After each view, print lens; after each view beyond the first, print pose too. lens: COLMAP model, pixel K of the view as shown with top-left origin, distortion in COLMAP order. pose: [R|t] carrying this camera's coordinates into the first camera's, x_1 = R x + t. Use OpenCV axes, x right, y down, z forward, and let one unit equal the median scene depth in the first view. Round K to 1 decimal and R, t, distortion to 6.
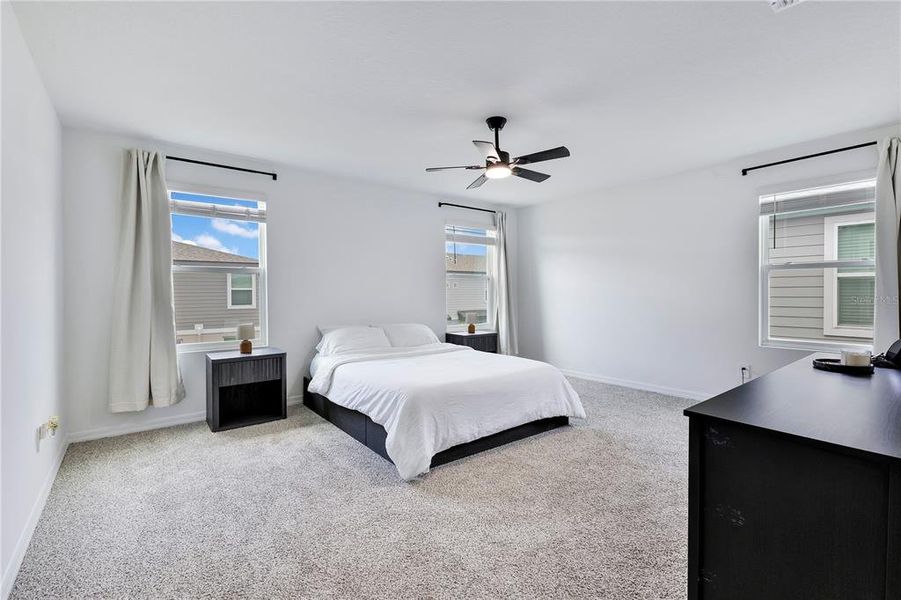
lens RADIAL K [[400.6, 0, 456.2], [0, 400.6, 296.4], [0, 0, 1]] dist [0.003999, 0.000265]
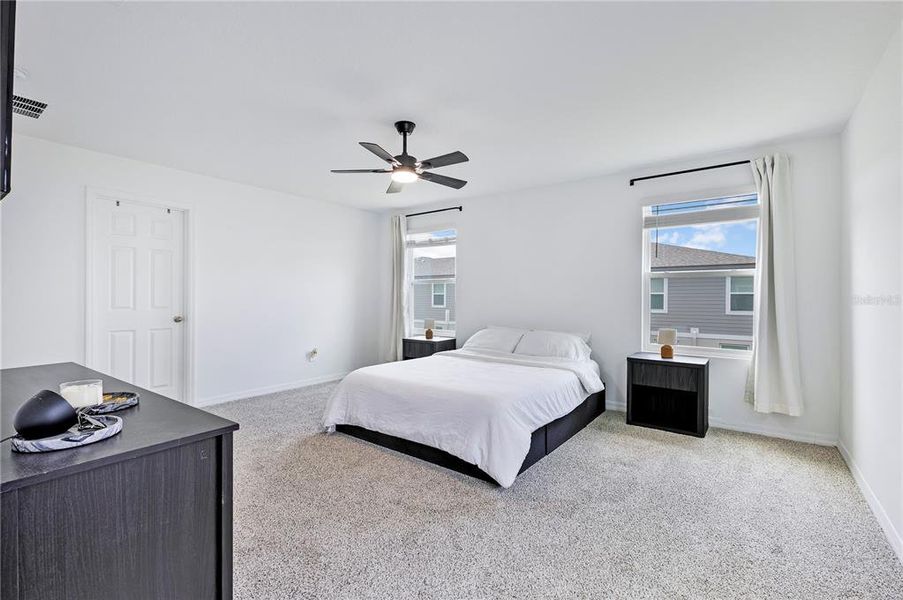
lens RADIAL K [[401.5, 0, 457.2], [0, 401.5, 296.4], [0, 0, 1]] dist [0.003999, 0.000265]
pose [[0.265583, 0.004959, -0.964075, 0.761274], [-0.015136, 0.999885, 0.000974, -0.010625], [0.963969, 0.014333, 0.265628, 0.599182]]
